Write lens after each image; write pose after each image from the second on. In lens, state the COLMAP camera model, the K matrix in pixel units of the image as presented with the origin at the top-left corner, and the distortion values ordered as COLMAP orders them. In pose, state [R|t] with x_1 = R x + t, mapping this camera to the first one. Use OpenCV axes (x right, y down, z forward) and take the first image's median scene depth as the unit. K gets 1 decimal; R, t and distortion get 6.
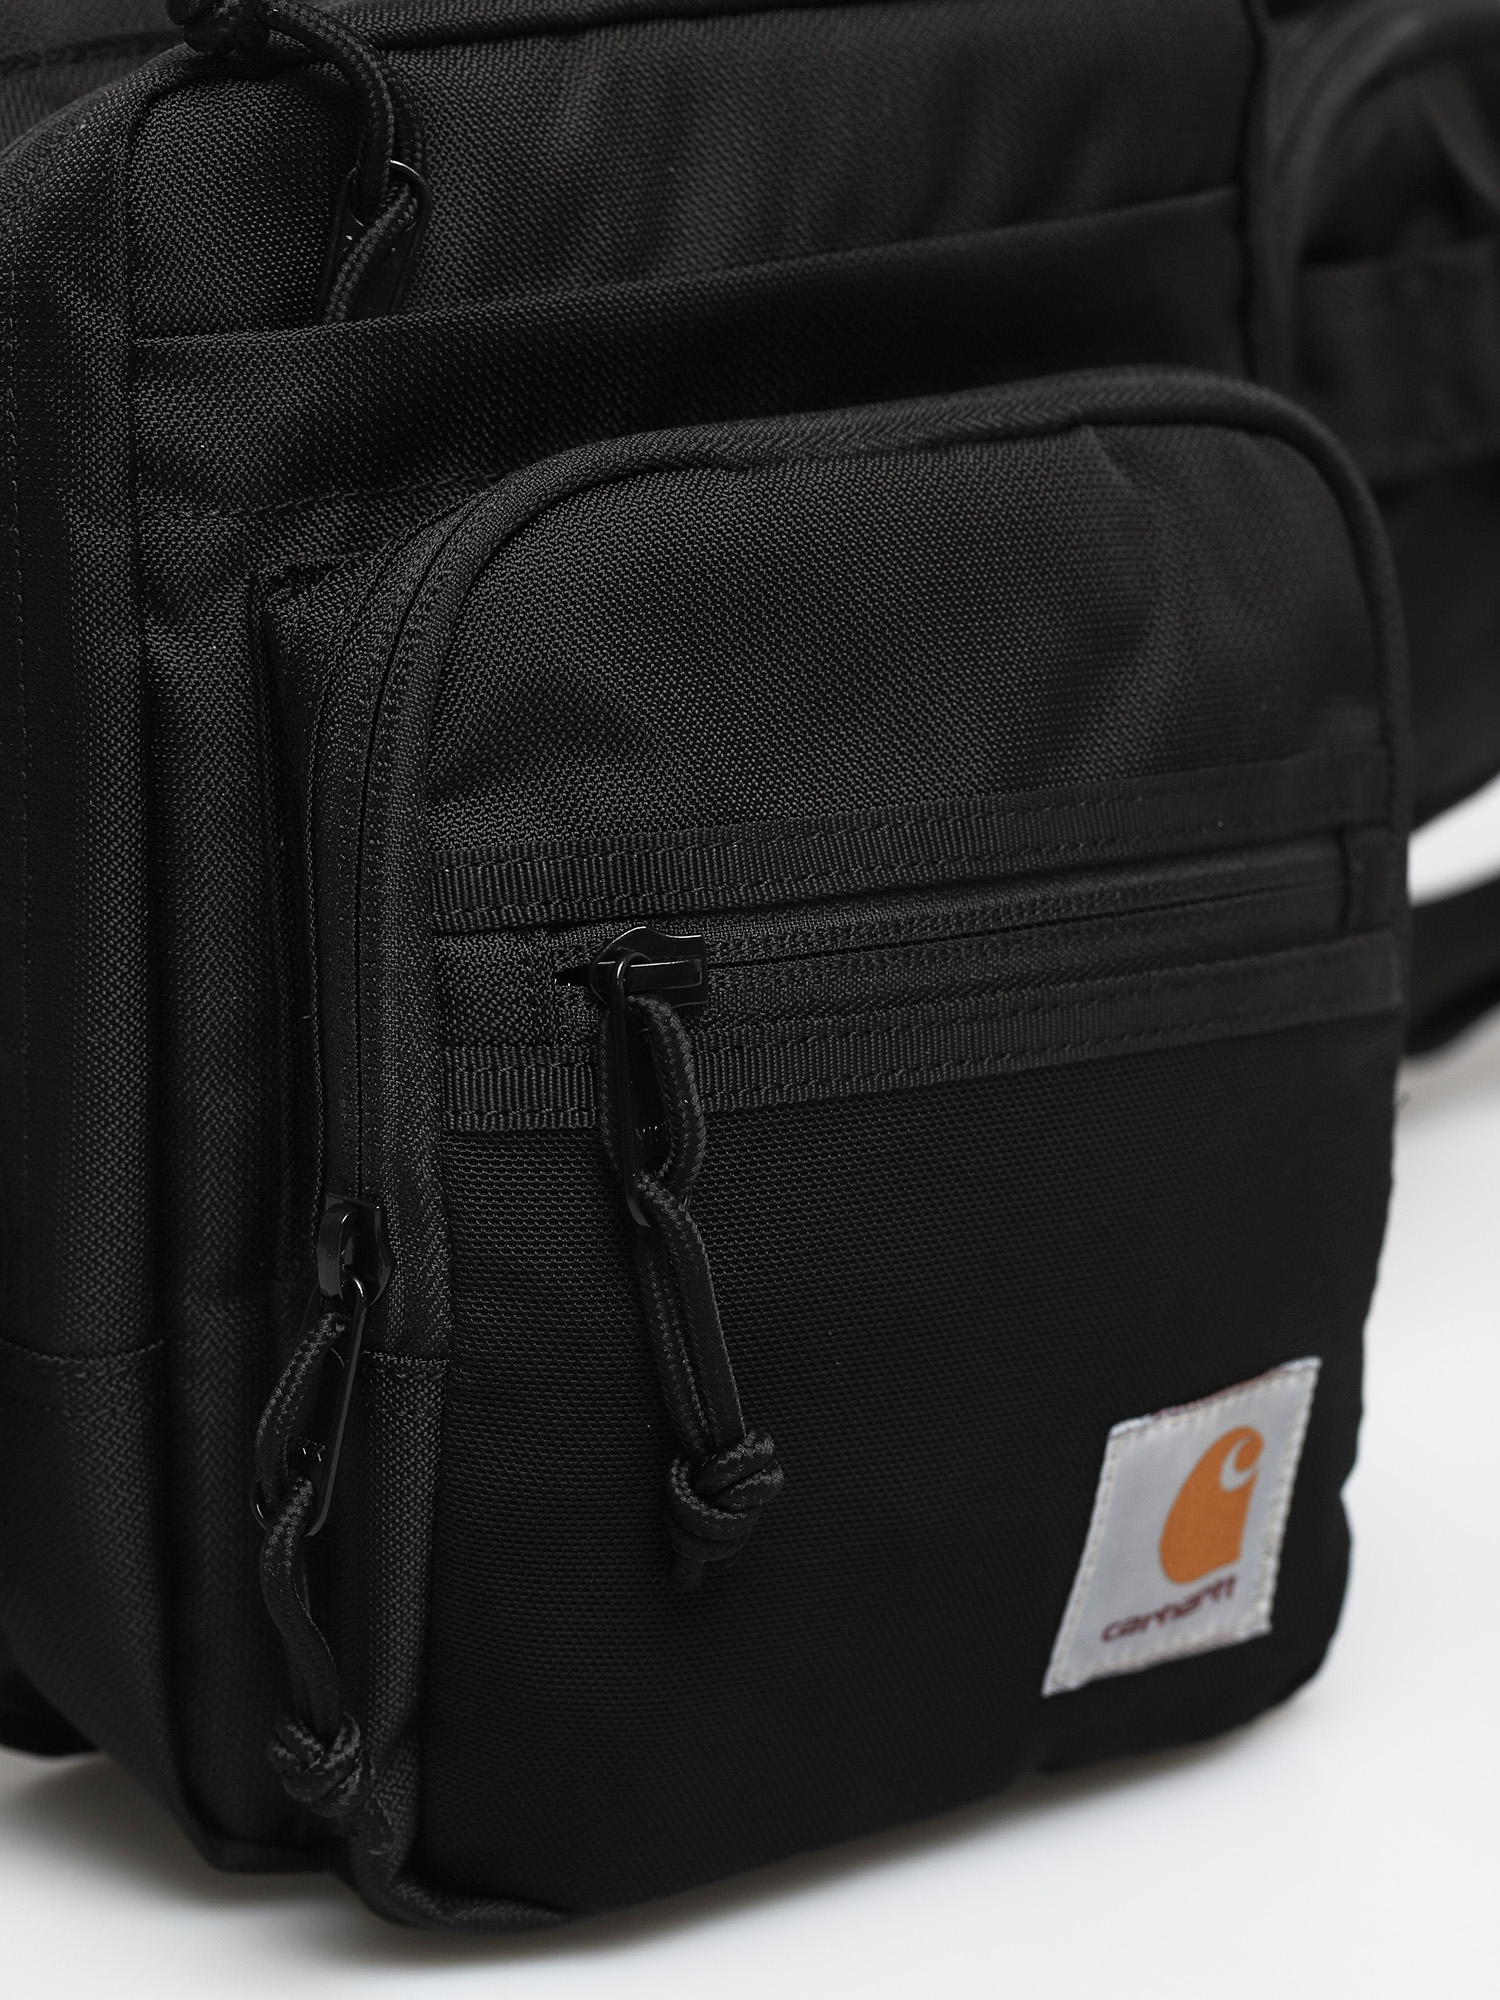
lens RADIAL K [[5657.8, 0, 750.0], [0, 5657.8, 1000.0], [0, 0, 1]] dist [-0.075283, -0.089054]
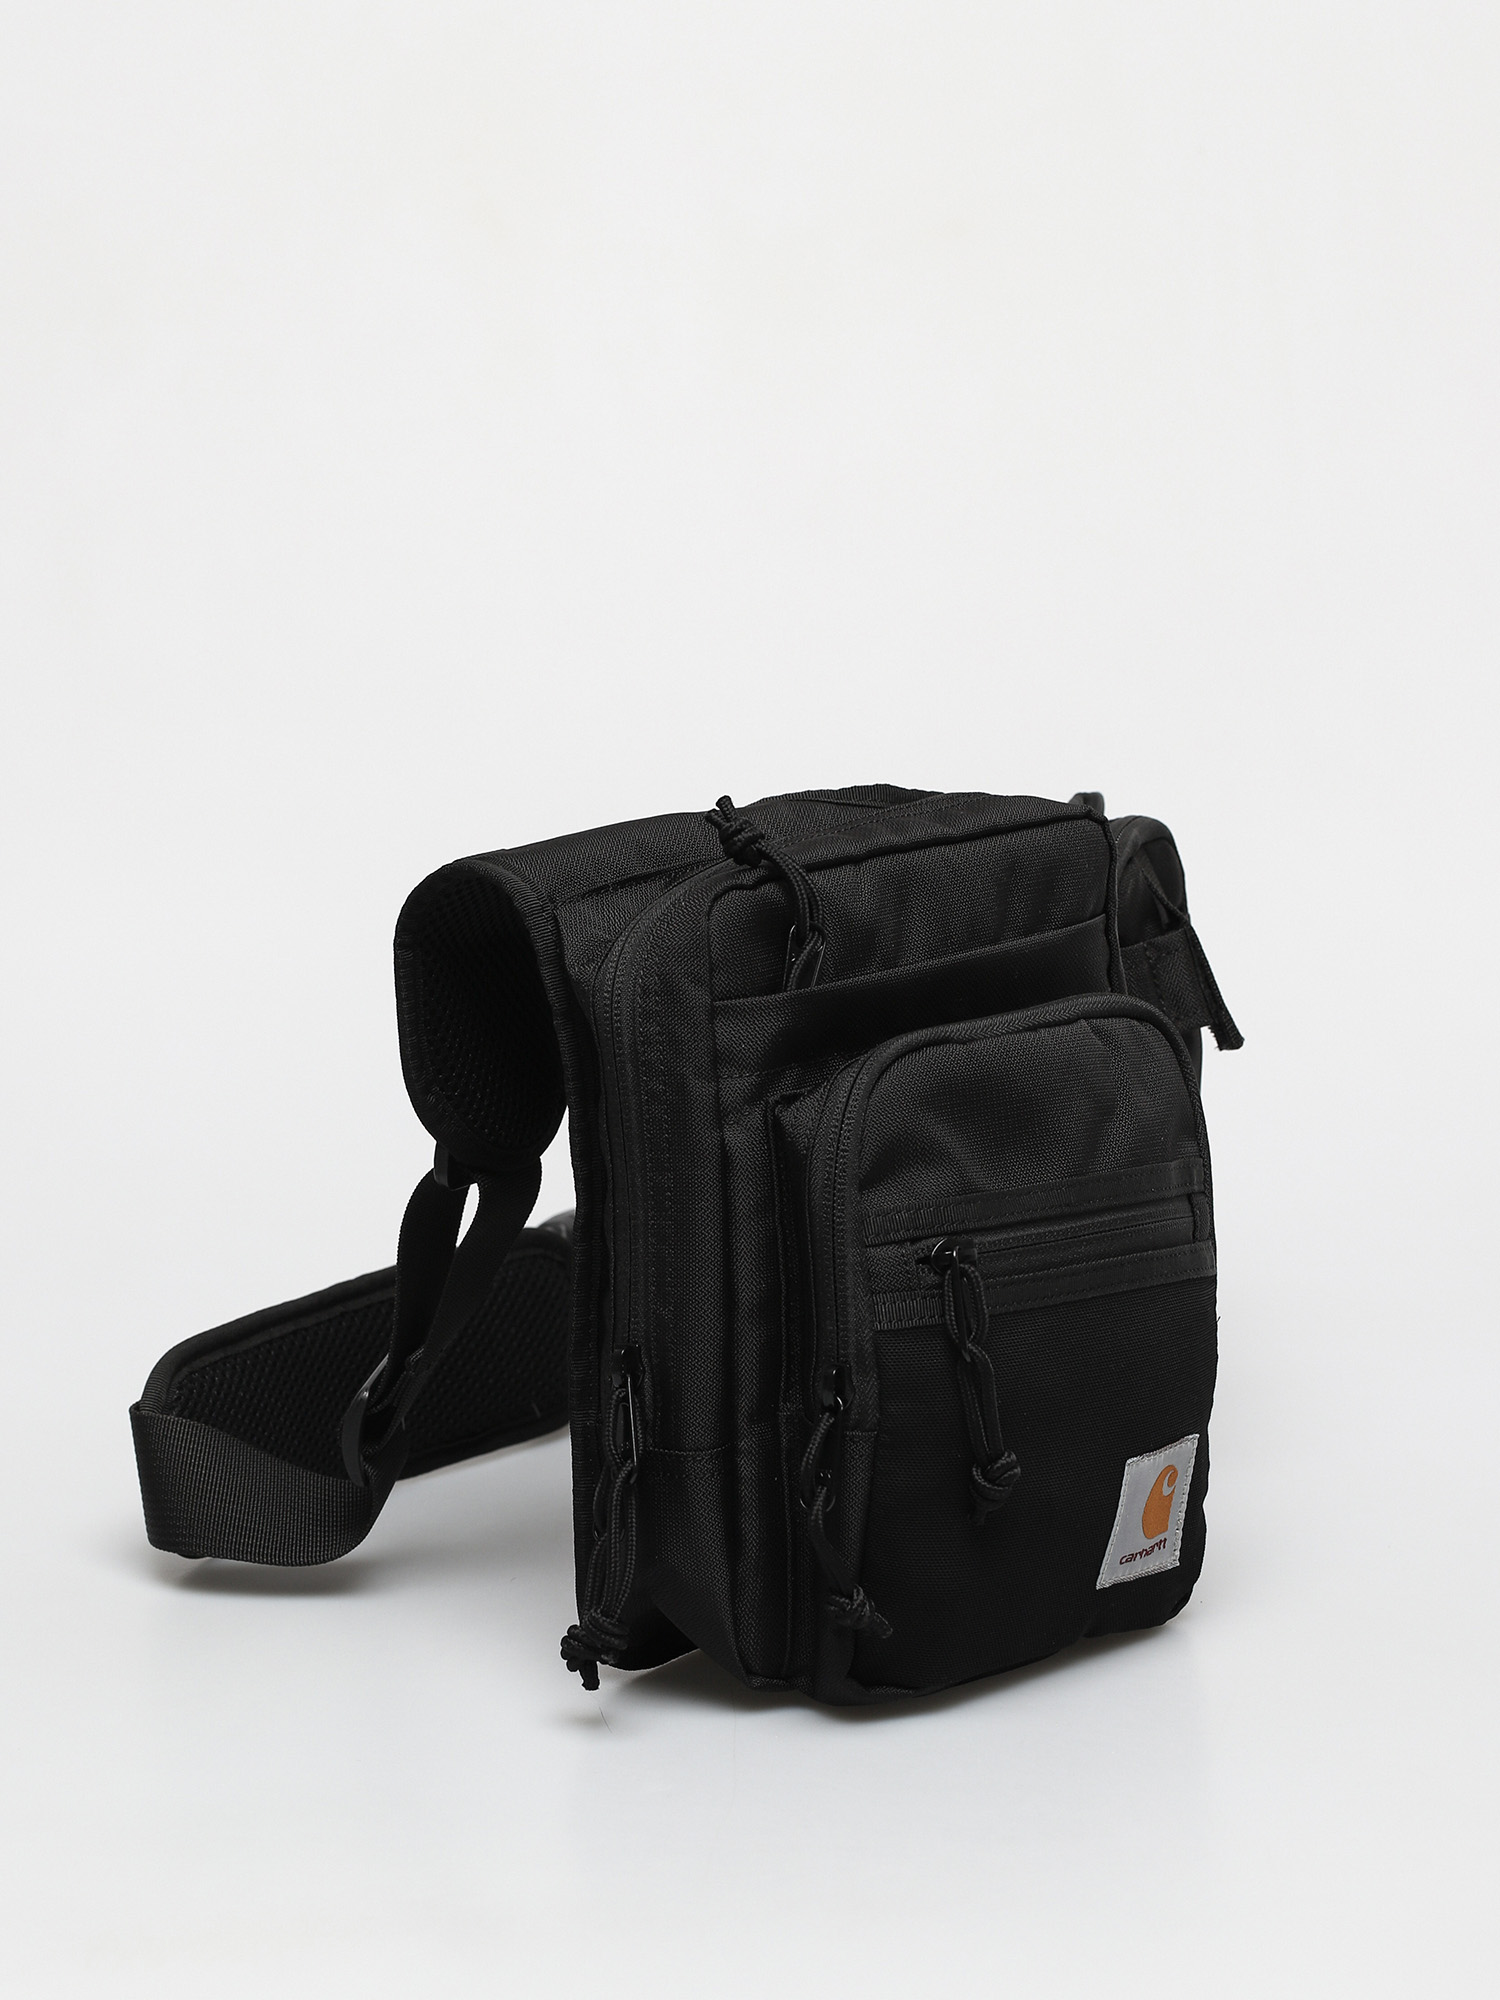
lens RADIAL K [[5611.0, 0, 750.0], [0, 5611.0, 1000.0], [0, 0, 1]] dist [-1.002525, 0.794677]
pose [[0.981707, -0.063893, 0.179355, -0.490807], [0.088456, 0.987231, -0.132475, 0.182751], [-0.168601, 0.145917, 0.974824, -1.210507]]
